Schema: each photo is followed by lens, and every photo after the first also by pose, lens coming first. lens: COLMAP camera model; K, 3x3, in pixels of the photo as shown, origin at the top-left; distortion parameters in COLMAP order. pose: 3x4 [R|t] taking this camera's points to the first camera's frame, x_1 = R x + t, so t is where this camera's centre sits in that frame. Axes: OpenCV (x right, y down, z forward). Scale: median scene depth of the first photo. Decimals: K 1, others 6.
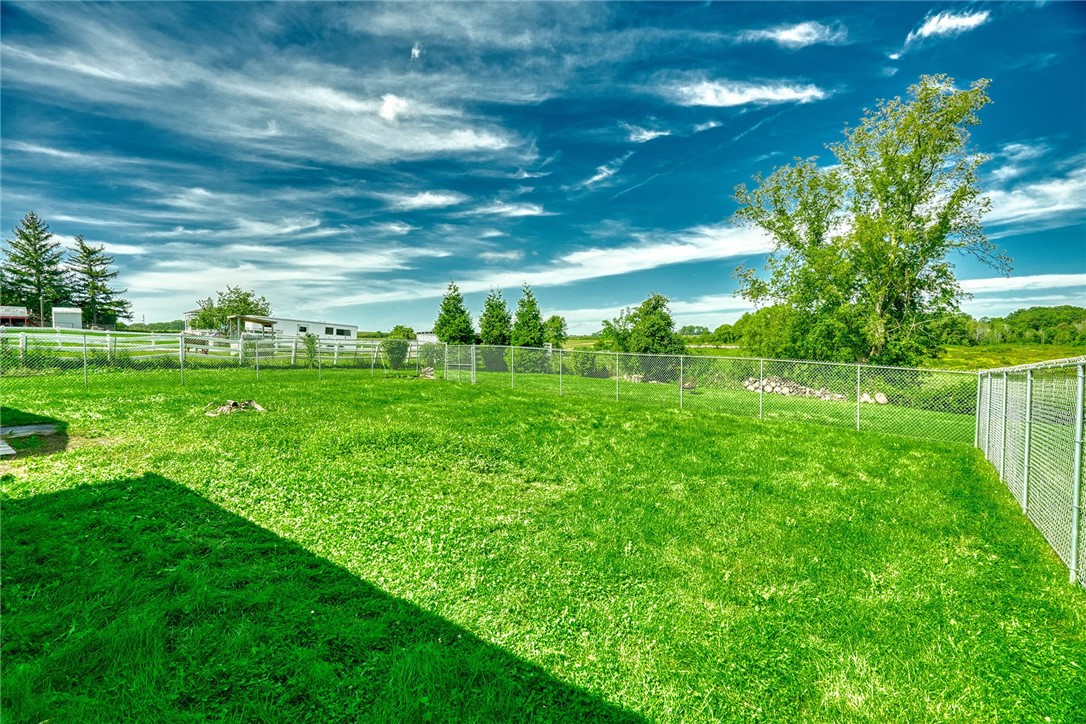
lens RADIAL K [[488.1, 0, 543.7], [0, 488.1, 366.1], [0, 0, 1]] dist [-0.000696, 0.000020]
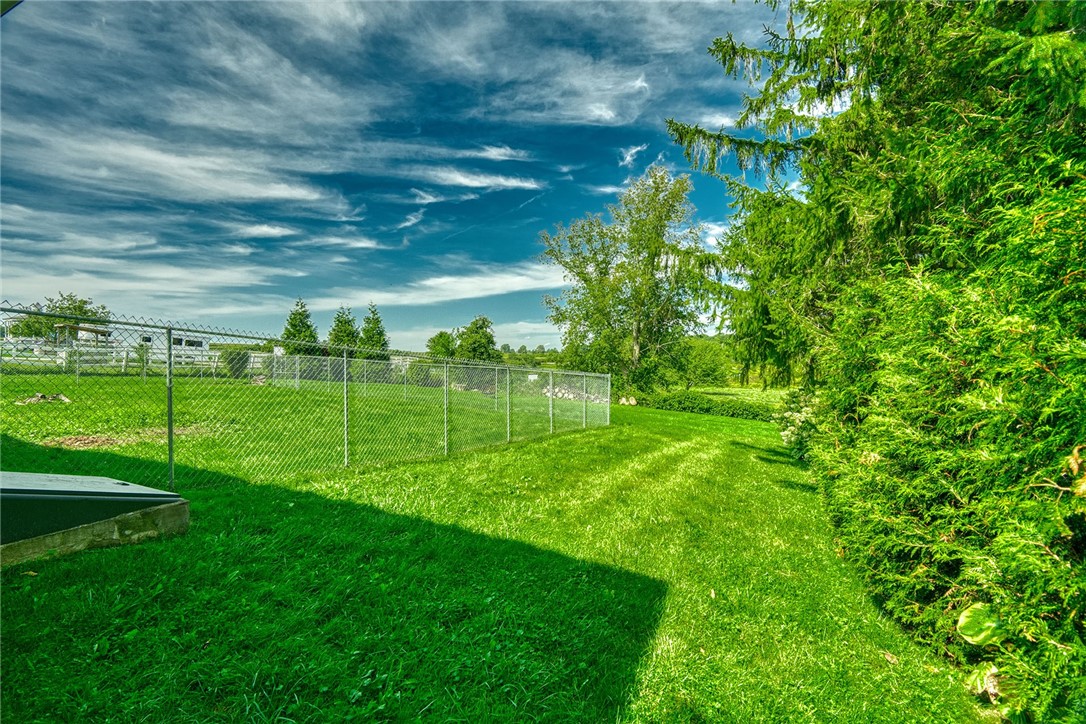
lens RADIAL K [[488.1, 0, 543.5], [0, 488.1, 340.1], [0, 0, 1]] dist [0.036617, 0.000316]
pose [[0.984002, 0.025493, 0.176322, 0.169360], [-0.008796, 0.995454, -0.094836, 0.022059], [-0.177938, 0.091768, 0.979753, -0.198090]]
